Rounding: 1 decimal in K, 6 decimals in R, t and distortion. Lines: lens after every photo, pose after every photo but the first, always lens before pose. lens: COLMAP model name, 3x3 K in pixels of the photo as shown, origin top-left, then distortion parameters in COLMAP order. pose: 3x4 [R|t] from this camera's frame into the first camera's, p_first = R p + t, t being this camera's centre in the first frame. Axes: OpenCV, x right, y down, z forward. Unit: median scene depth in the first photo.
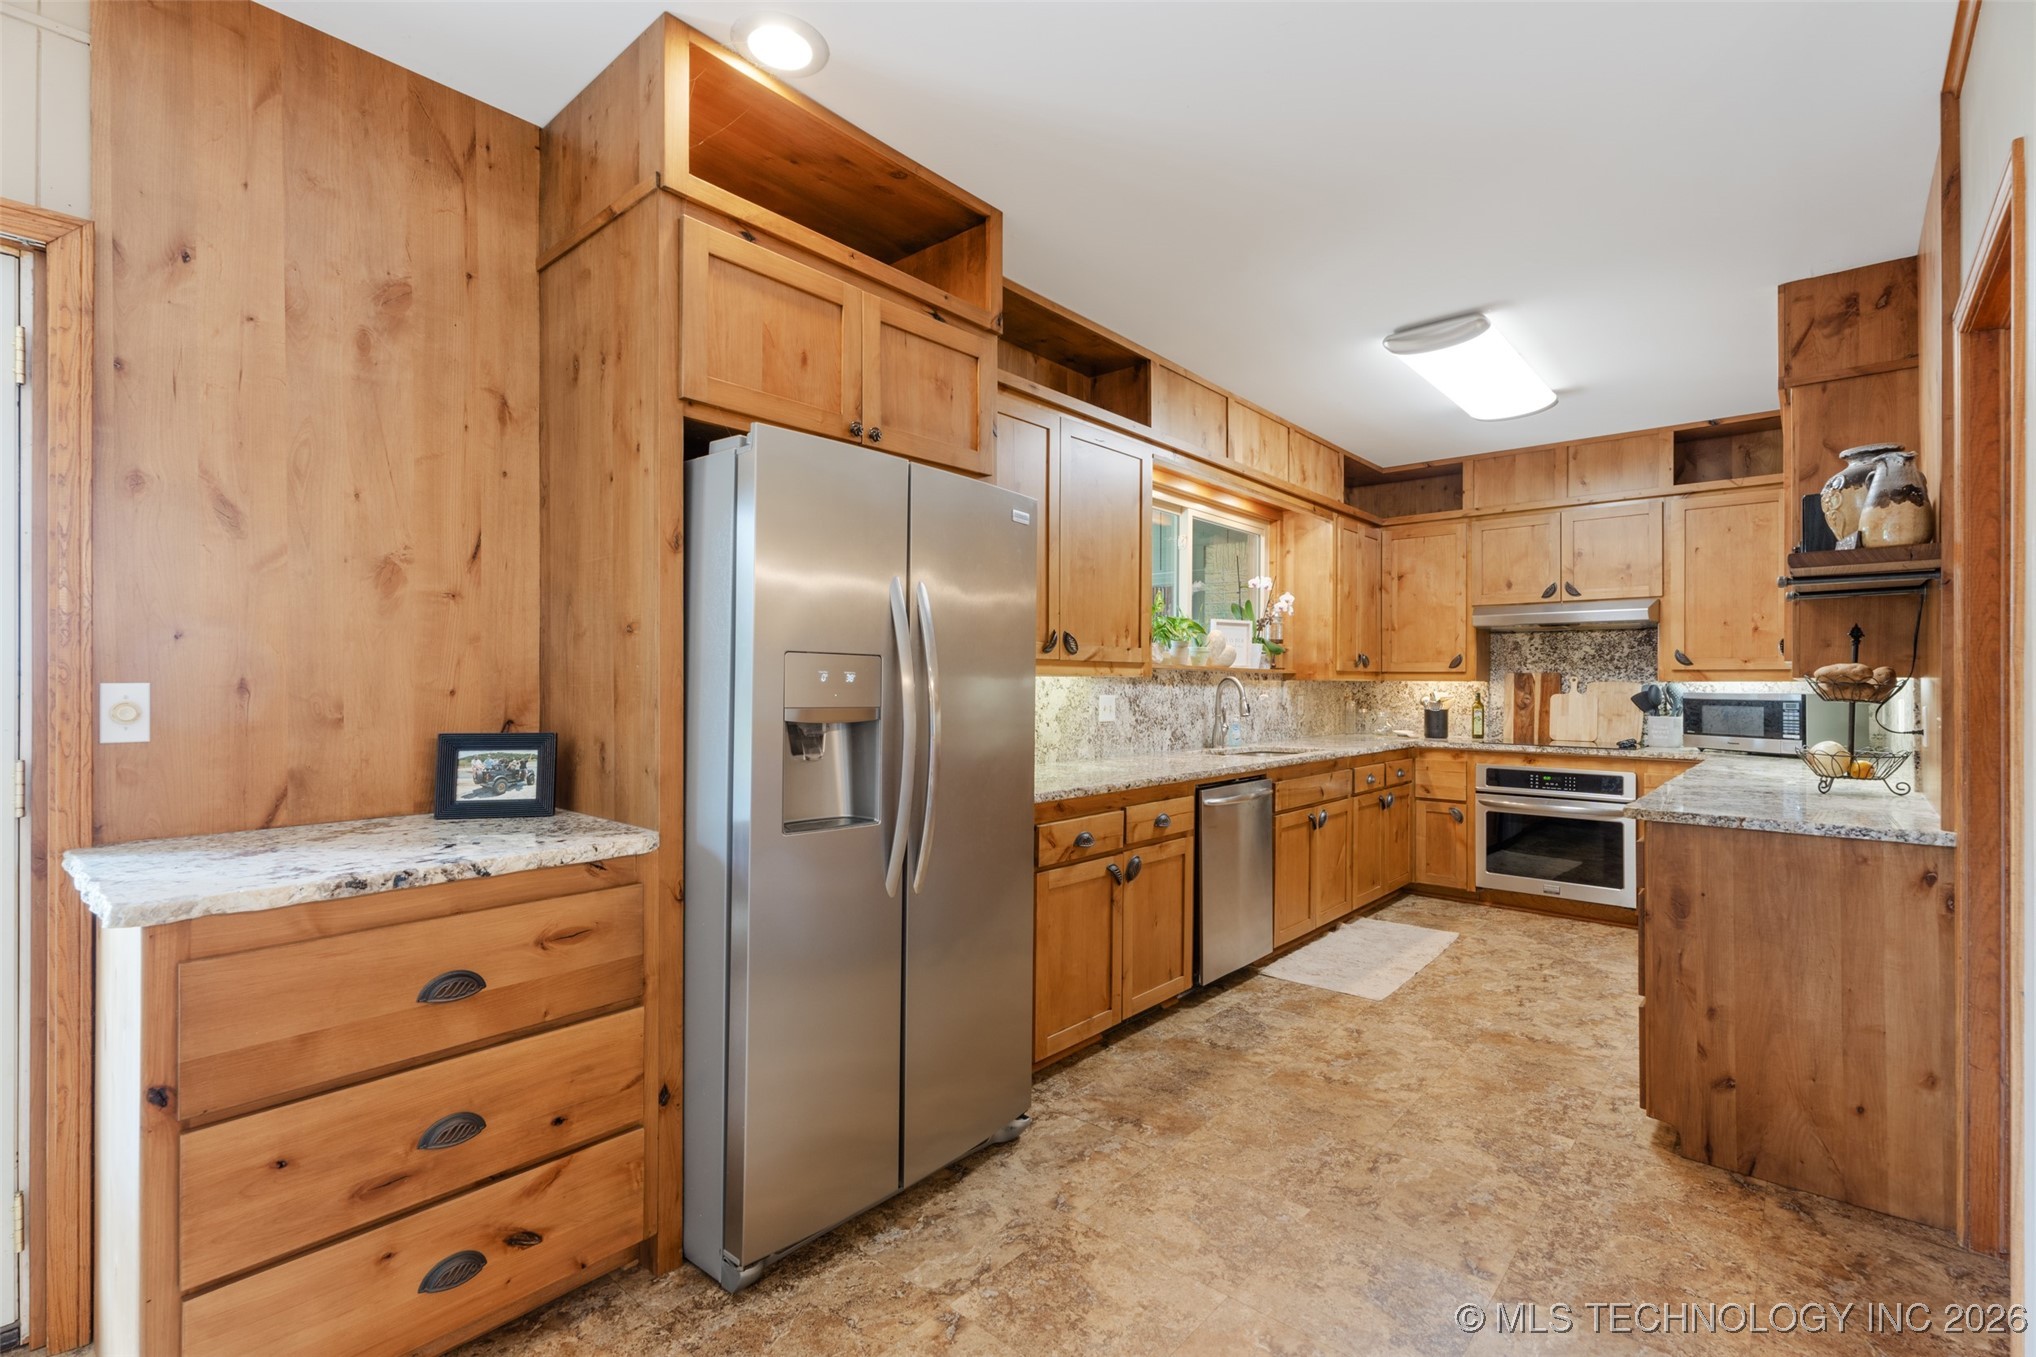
lens RADIAL K [[908.6, 0, 1026.2], [0, 908.6, 680.7], [0, 0, 1]] dist [0.001888, -0.000989]
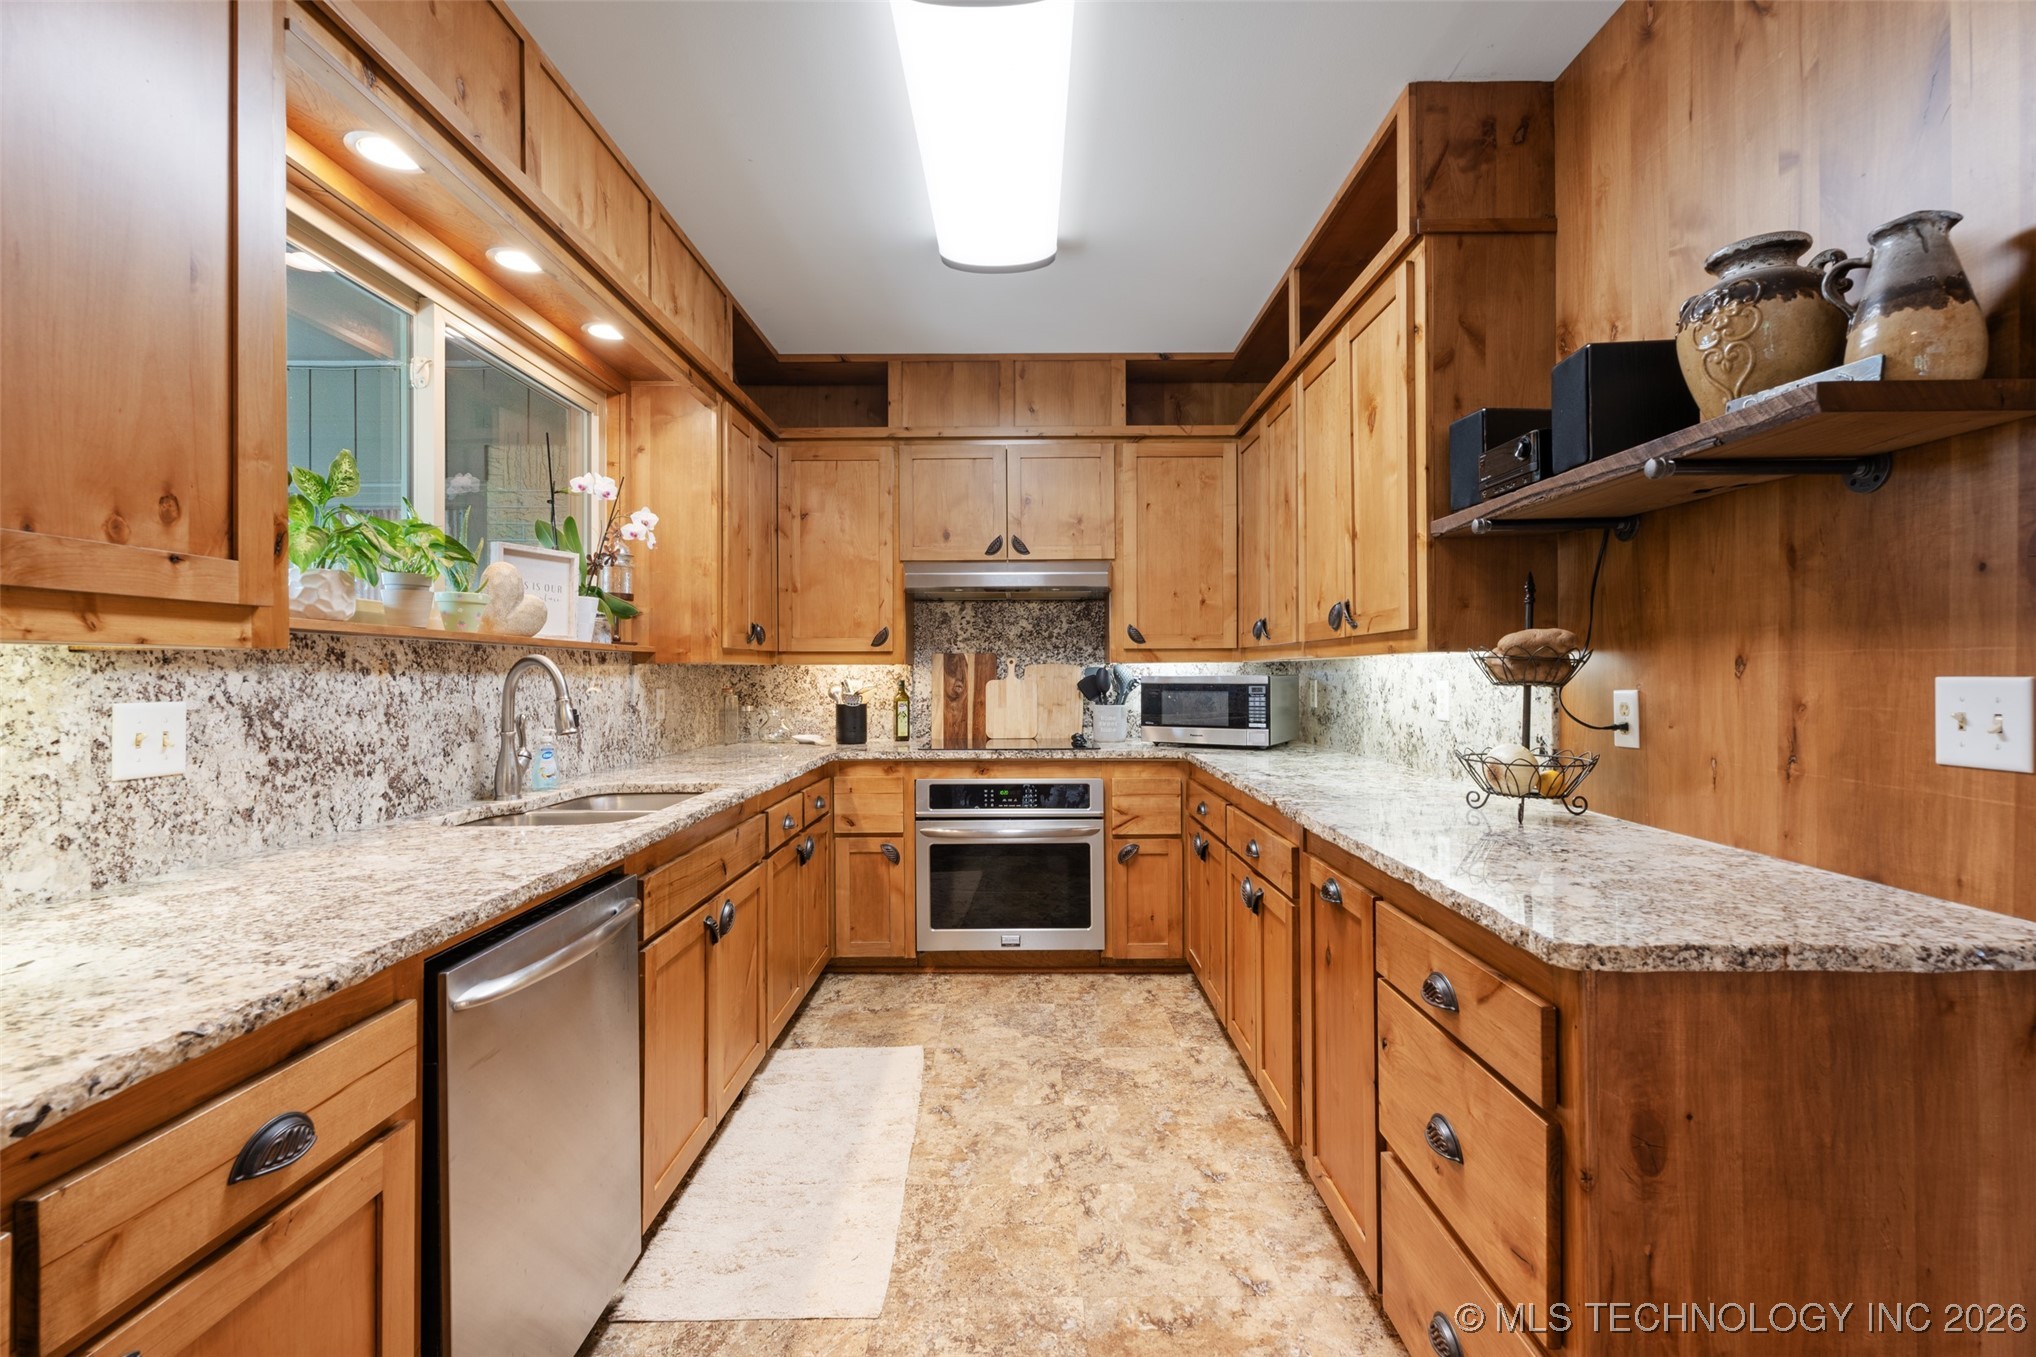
lens RADIAL K [[908.6, 0, 1021.6], [0, 908.6, 667.7], [0, 0, 1]] dist [0.001888, -0.000989]
pose [[0.756710, -0.005862, 0.653724, 0.103590], [0.007319, 0.999973, 0.000495, 0.004365], [-0.653709, 0.004410, 0.756733, 0.460694]]
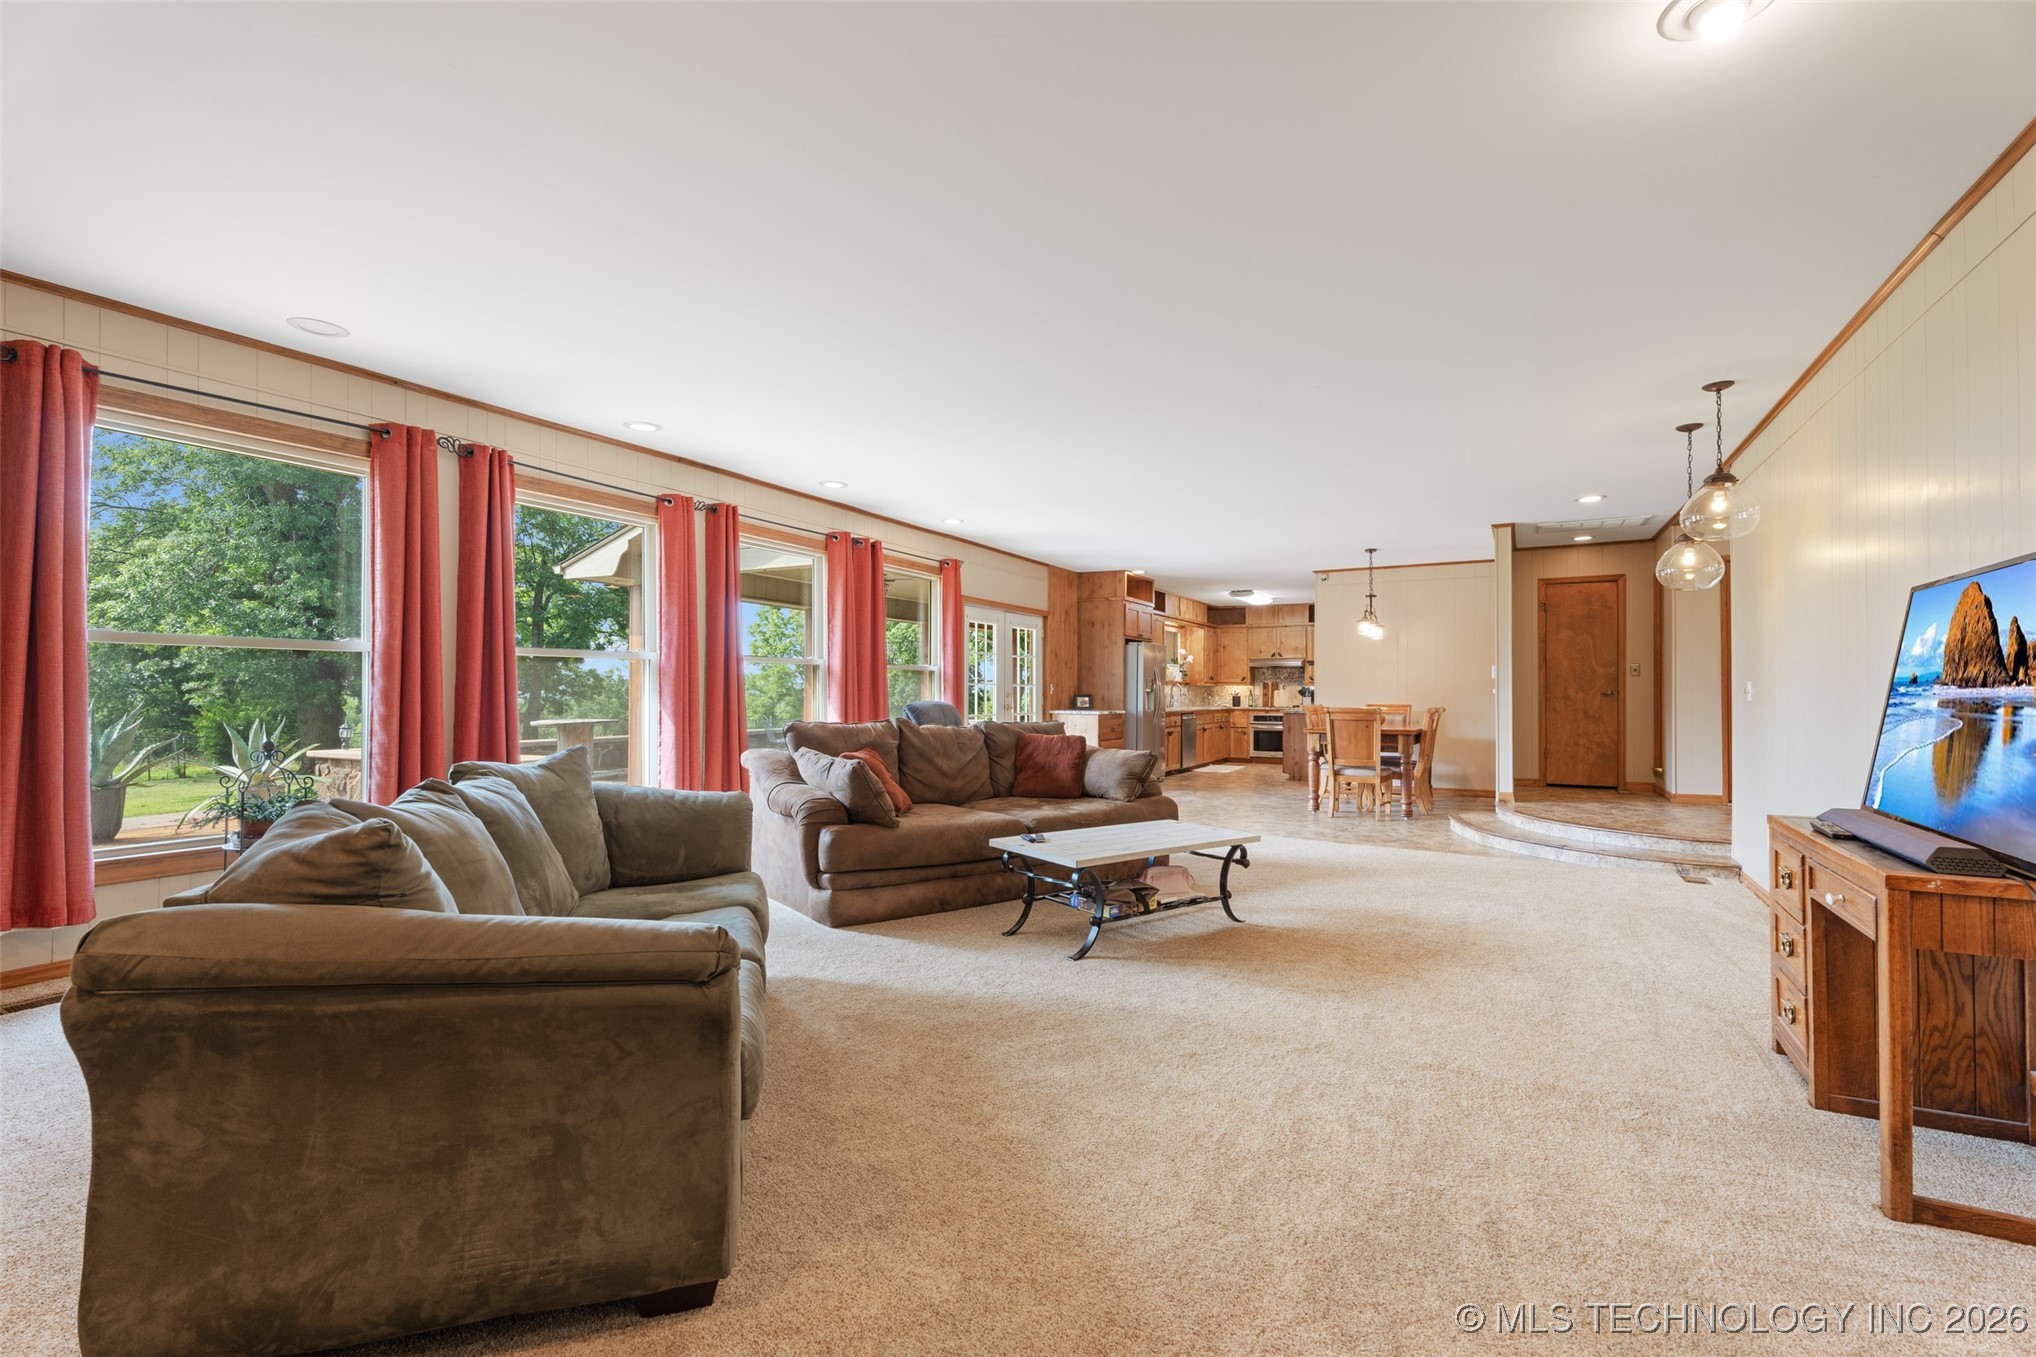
lens RADIAL K [[908.6, 0, 1019.9], [0, 908.6, 680.5], [0, 0, 1]] dist [0.001888, -0.000989]
pose [[0.976192, 0.003726, 0.216876, -0.976432], [-0.001420, 0.999941, -0.010789, 0.019368], [-0.216903, 0.010224, 0.976140, -1.917037]]
